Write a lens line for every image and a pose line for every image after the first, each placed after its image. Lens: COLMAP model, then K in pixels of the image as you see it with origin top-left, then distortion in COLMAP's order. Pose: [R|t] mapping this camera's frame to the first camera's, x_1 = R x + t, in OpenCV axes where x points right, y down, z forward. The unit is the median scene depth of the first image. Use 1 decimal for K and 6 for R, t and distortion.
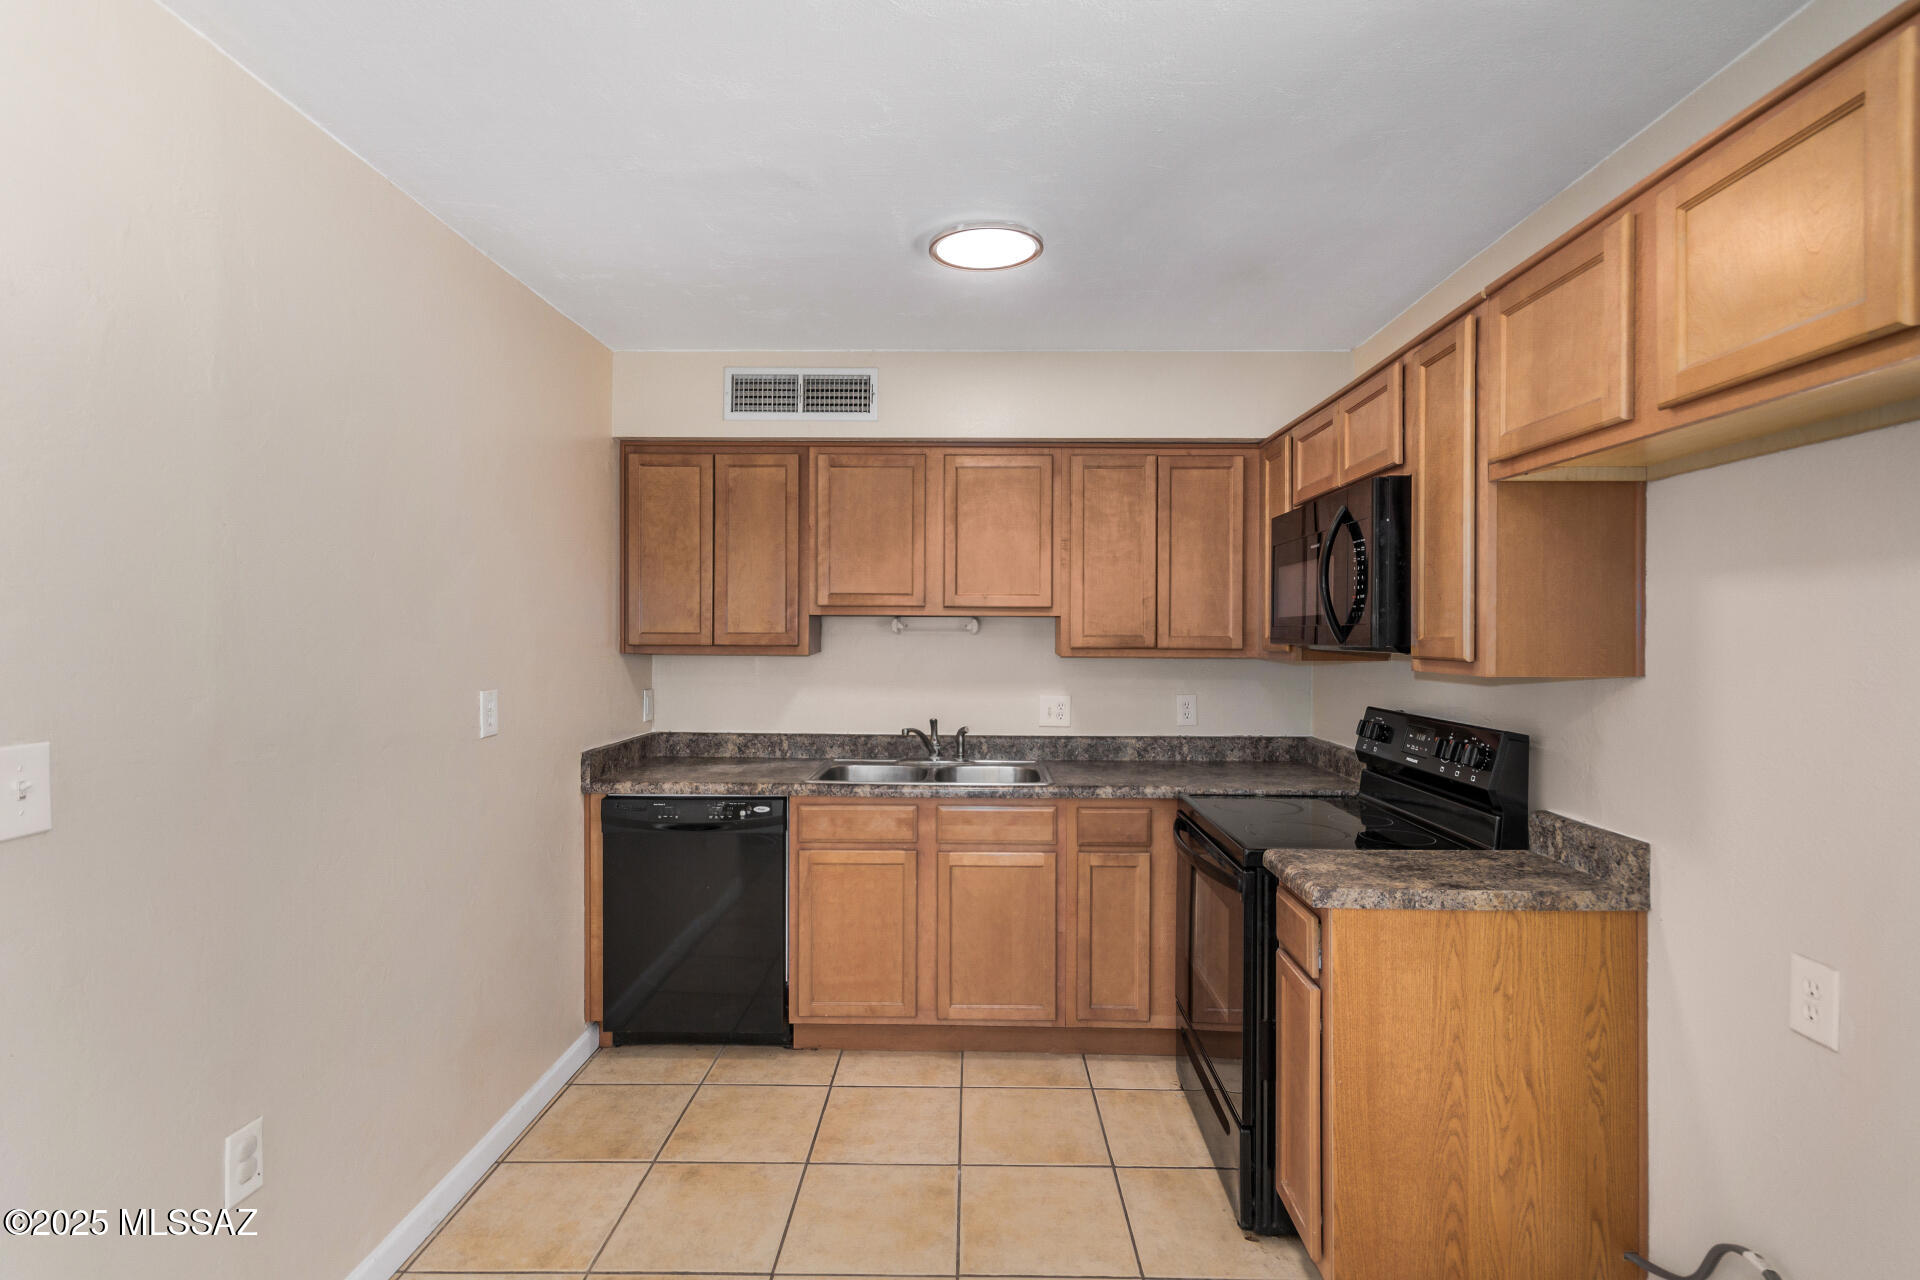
lens RADIAL K [[891.4, 0, 963.6], [0, 891.4, 637.9], [0, 0, 1]] dist [0.004843, 0.000880]
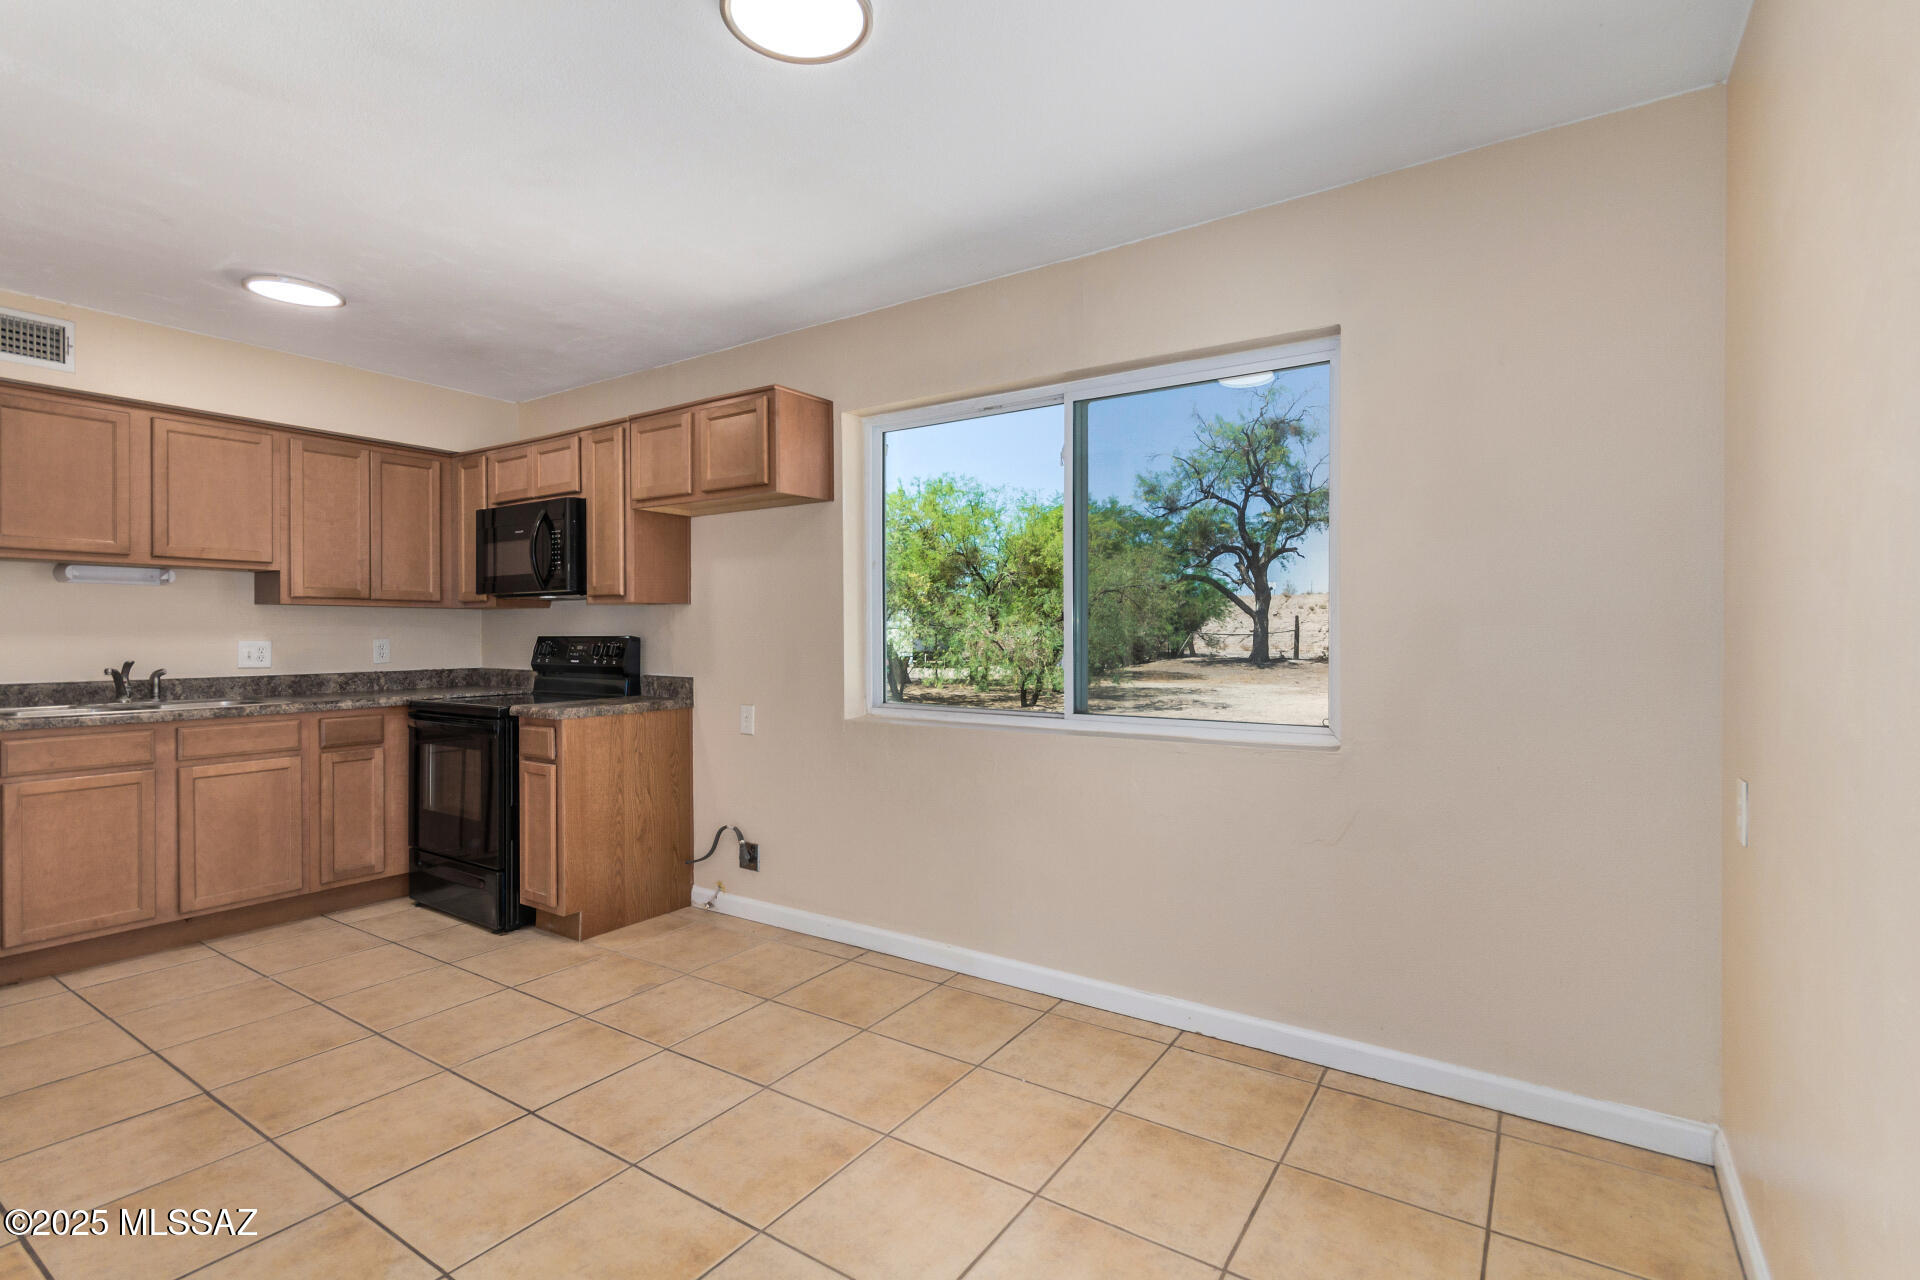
lens RADIAL K [[891.4, 0, 963.6], [0, 891.4, 637.9], [0, 0, 1]] dist [0.004843, 0.000880]
pose [[0.542387, -0.008455, 0.840086, -0.451657], [0.006022, 0.999963, 0.006176, 0.072002], [-0.840107, 0.001709, 0.542417, -0.476474]]
